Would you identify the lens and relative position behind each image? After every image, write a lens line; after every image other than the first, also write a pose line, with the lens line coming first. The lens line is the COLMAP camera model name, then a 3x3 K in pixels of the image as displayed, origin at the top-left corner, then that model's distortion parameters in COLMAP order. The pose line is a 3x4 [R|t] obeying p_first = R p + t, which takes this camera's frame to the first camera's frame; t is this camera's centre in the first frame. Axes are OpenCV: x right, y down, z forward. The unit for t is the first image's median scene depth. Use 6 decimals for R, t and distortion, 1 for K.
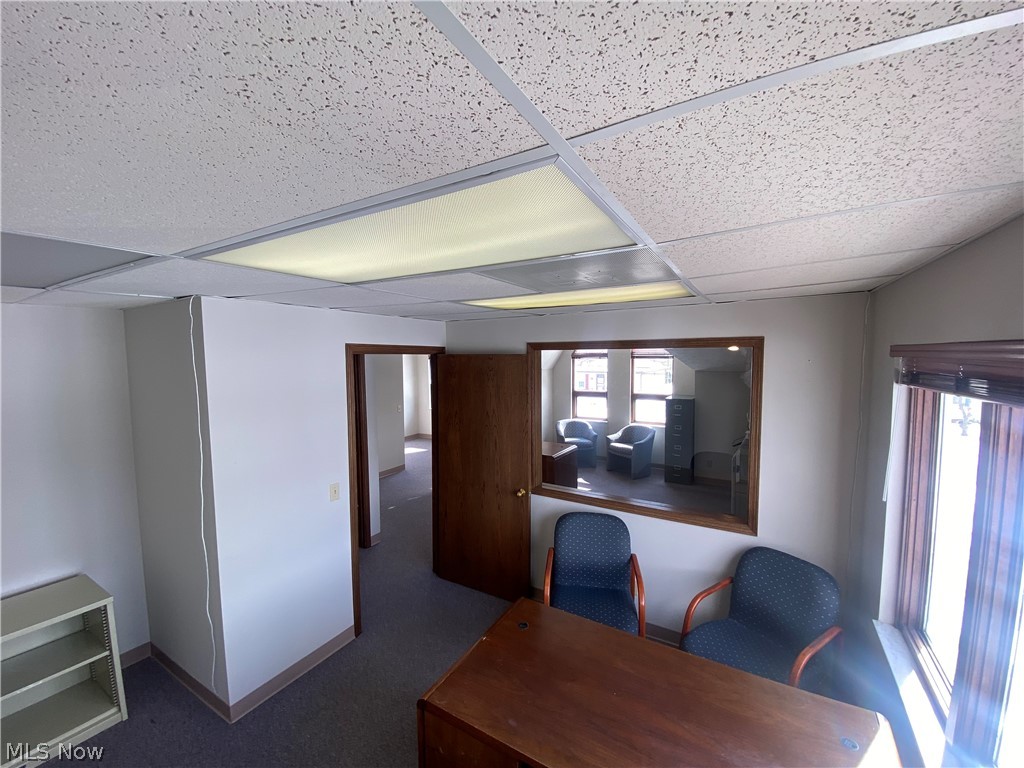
lens RADIAL K [[415.8, 0, 501.9], [0, 415.8, 386.9], [0, 0, 1]] dist [-0.001813, -0.000285]
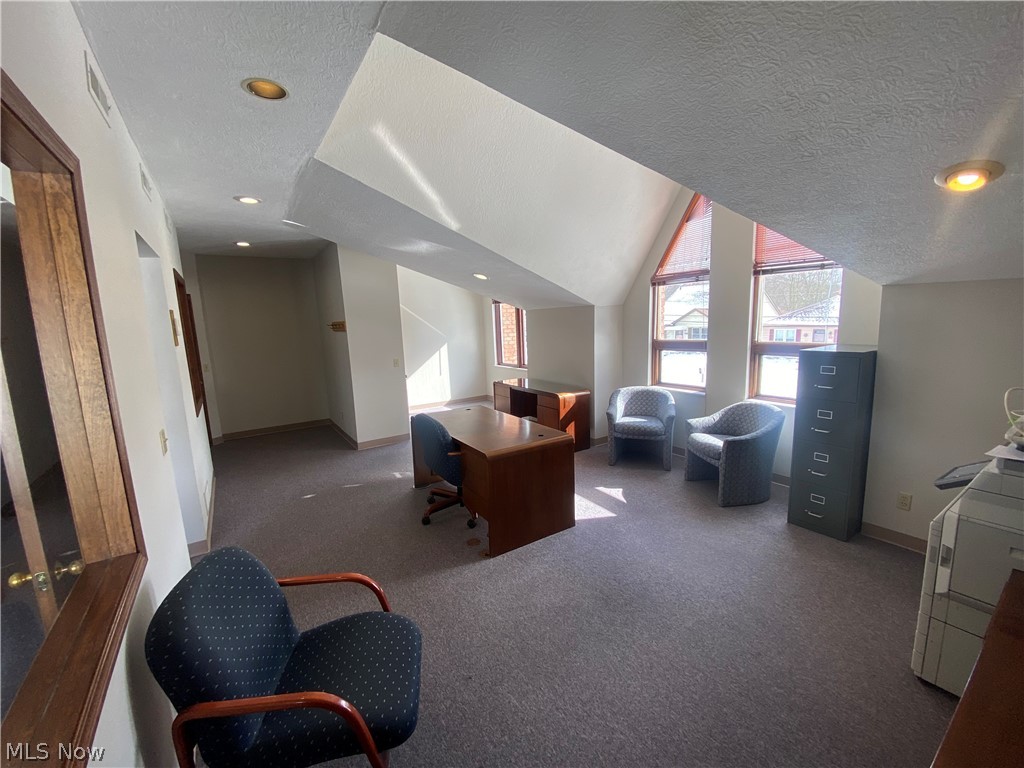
lens RADIAL K [[415.8, 0, 517.0], [0, 415.8, 389.0], [0, 0, 1]] dist [-0.001813, -0.000285]
pose [[0.904773, 0.048769, -0.423094, 0.270228], [-0.007383, 0.995069, 0.098909, 0.023780], [0.425831, -0.086366, 0.900671, 0.391635]]
